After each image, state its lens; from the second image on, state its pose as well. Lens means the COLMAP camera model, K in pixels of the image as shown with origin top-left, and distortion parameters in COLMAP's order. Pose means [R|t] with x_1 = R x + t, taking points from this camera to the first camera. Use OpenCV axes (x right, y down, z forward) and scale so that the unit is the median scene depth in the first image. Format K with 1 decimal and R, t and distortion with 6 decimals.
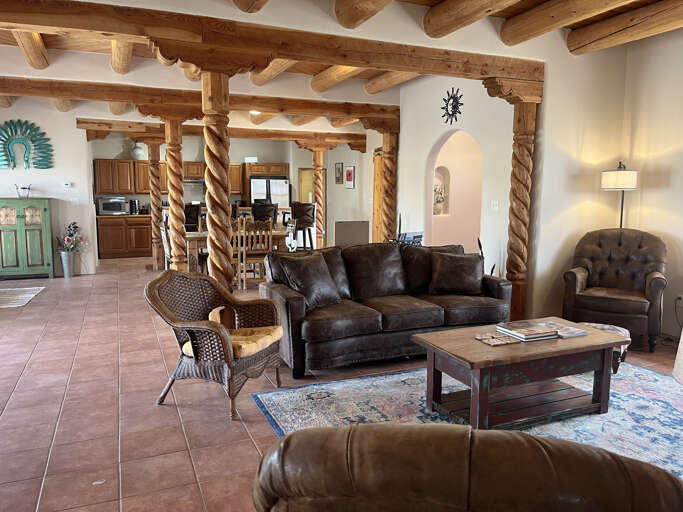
lens RADIAL K [[521.4, 0, 339.9], [0, 521.4, 261.8], [0, 0, 1]] dist [0.037028, -0.028747]
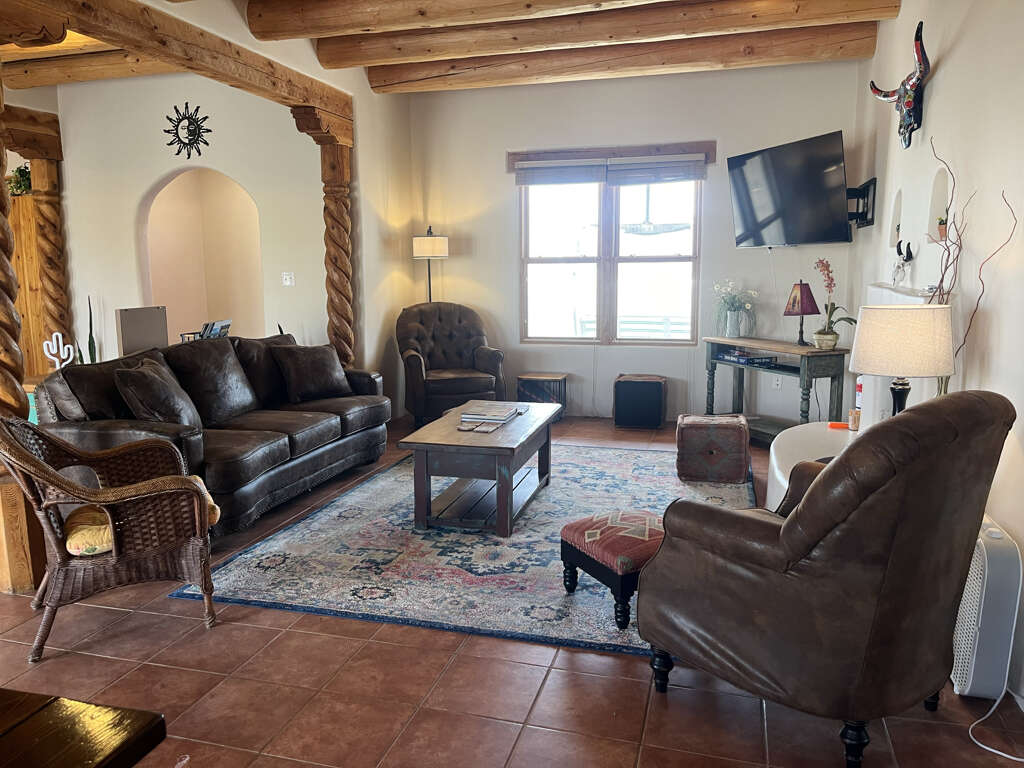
lens RADIAL K [[781.7, 0, 513.5], [0, 781.7, 381.5], [0, 0, 1]] dist [0.037028, -0.028747]
pose [[0.623854, -0.122266, 0.771918, -0.420375], [0.108912, 0.991650, 0.069049, -0.007547], [-0.773915, 0.040995, 0.631961, 0.076756]]
